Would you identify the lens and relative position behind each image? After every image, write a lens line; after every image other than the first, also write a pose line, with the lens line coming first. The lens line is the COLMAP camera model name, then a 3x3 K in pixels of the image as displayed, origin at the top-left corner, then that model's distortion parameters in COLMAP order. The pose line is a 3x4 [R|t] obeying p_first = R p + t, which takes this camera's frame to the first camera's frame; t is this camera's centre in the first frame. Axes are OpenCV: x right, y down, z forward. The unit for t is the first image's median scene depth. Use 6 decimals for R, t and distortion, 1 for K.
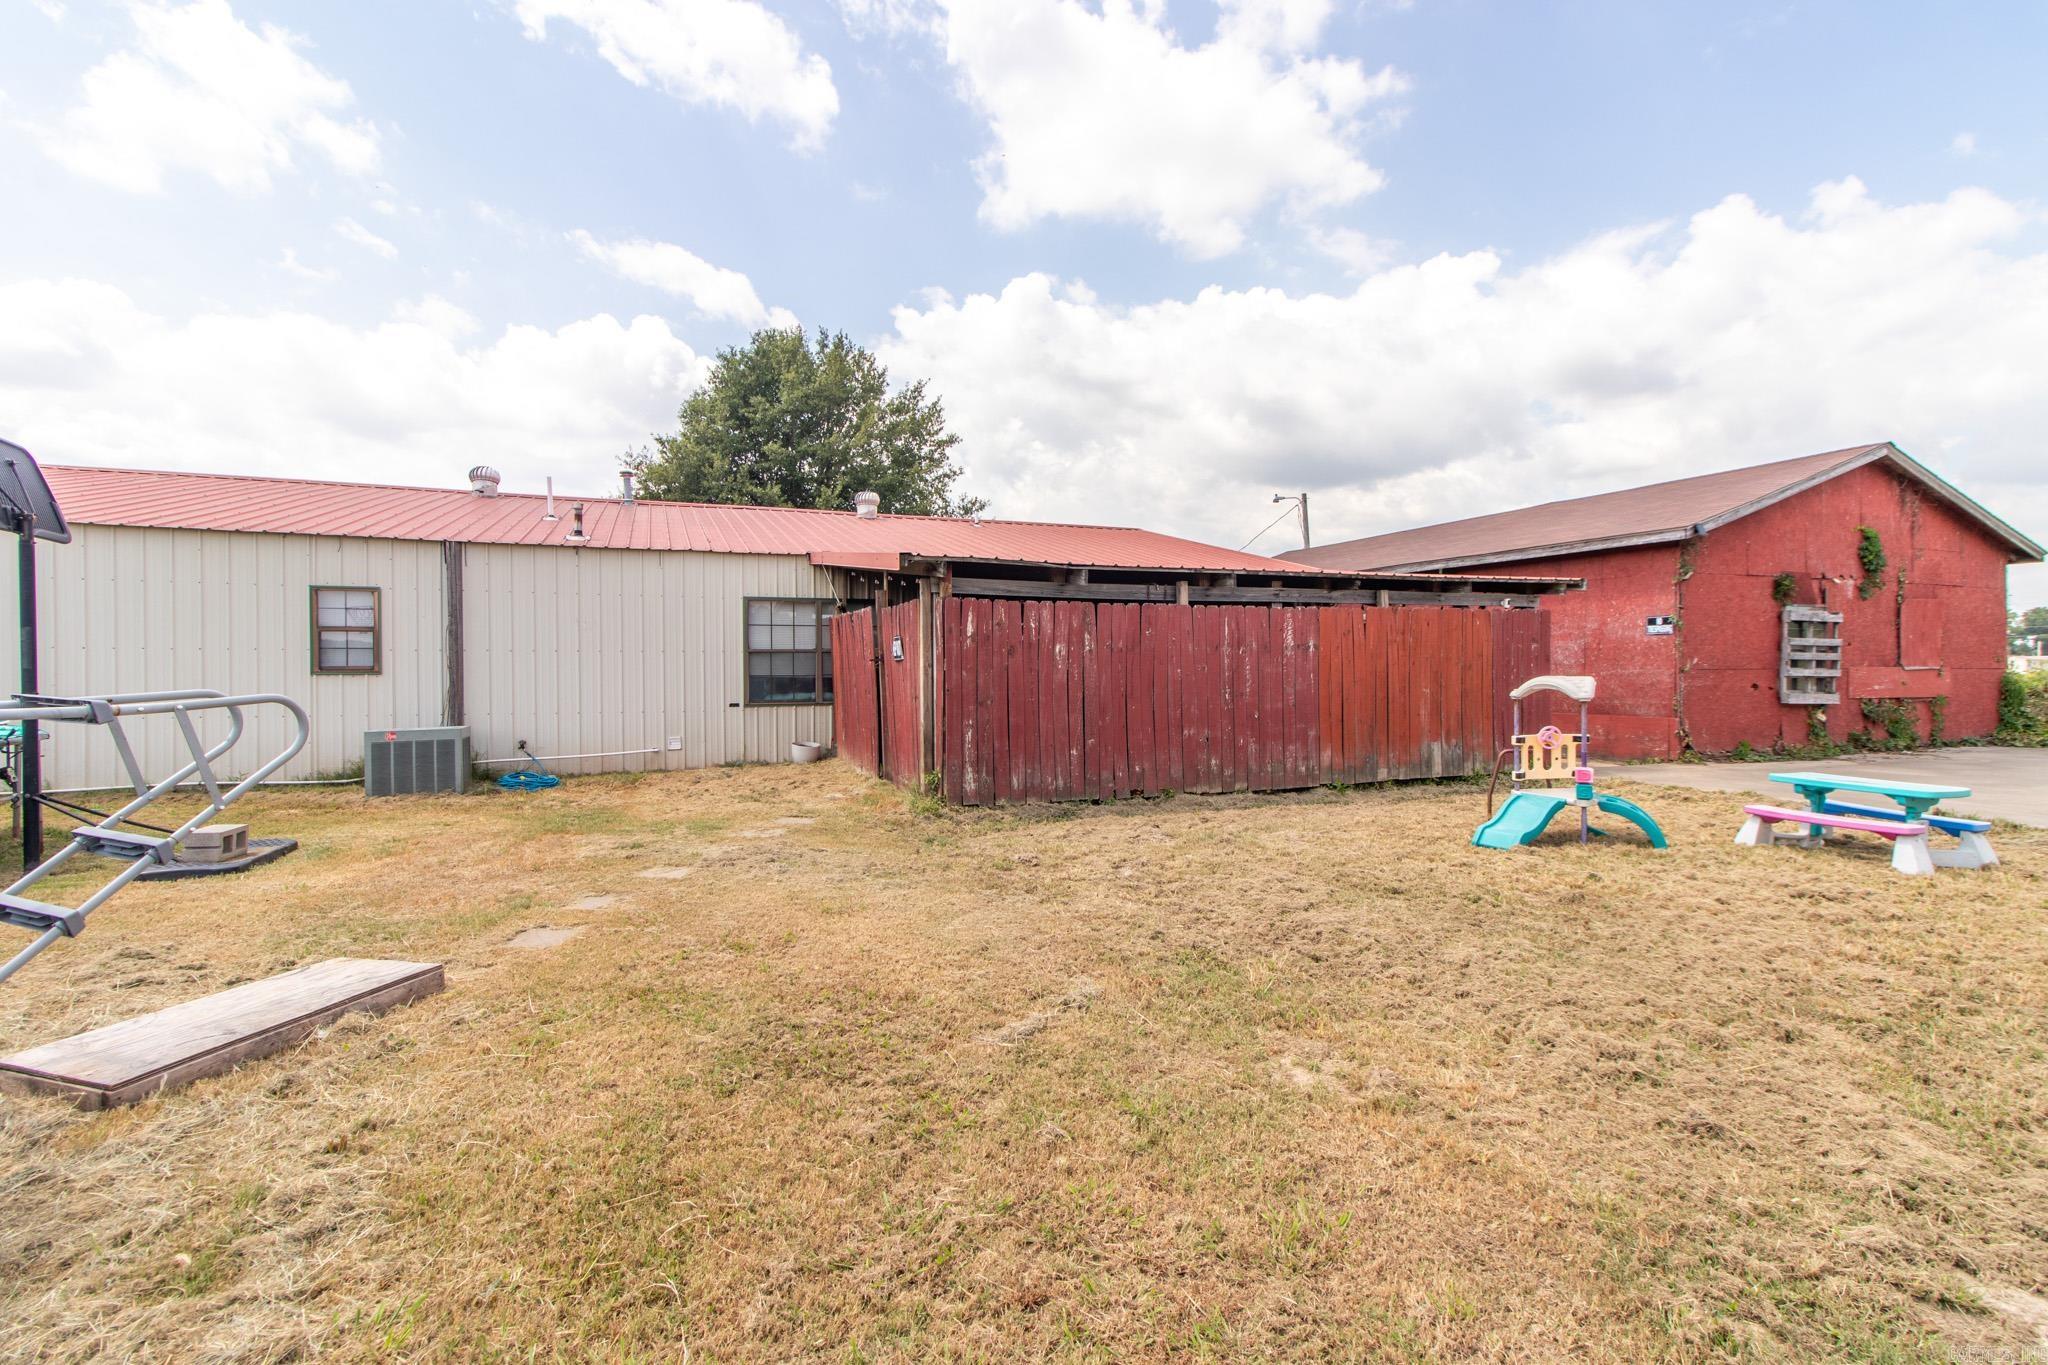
lens RADIAL K [[944.5, 0, 1009.8], [0, 944.5, 666.9], [0, 0, 1]] dist [-0.013007, 0.000472]
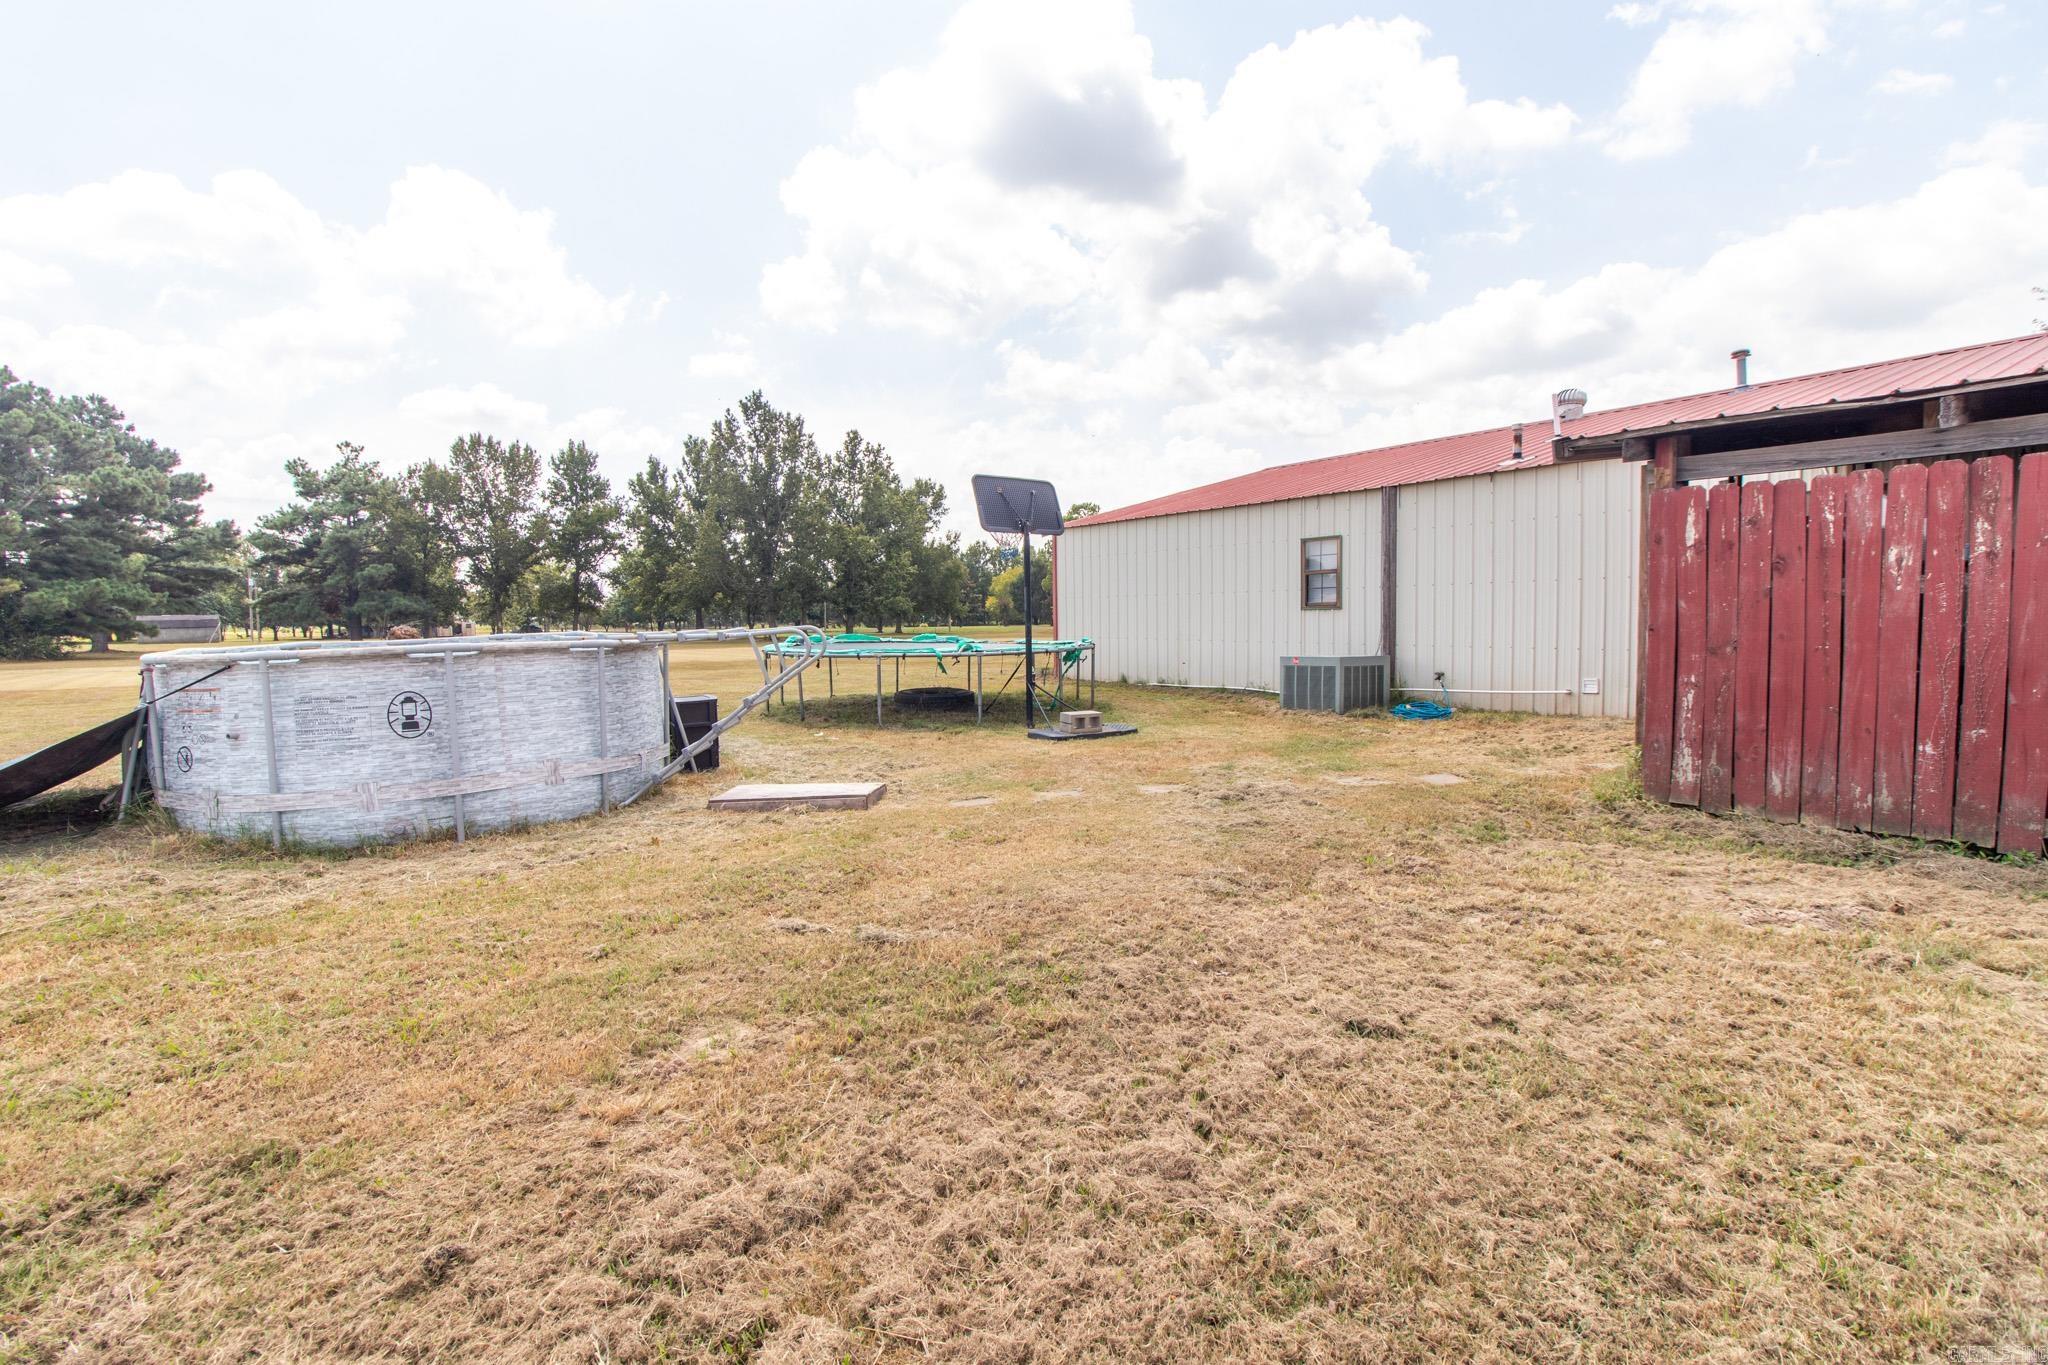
lens RADIAL K [[944.5, 0, 1013.0], [0, 944.5, 693.2], [0, 0, 1]] dist [-0.013007, 0.000472]
pose [[0.219707, 0.079195, -0.972346, 0.409564], [0.022492, 0.996023, 0.086206, 0.001478], [0.975307, -0.040810, 0.217052, 0.339128]]
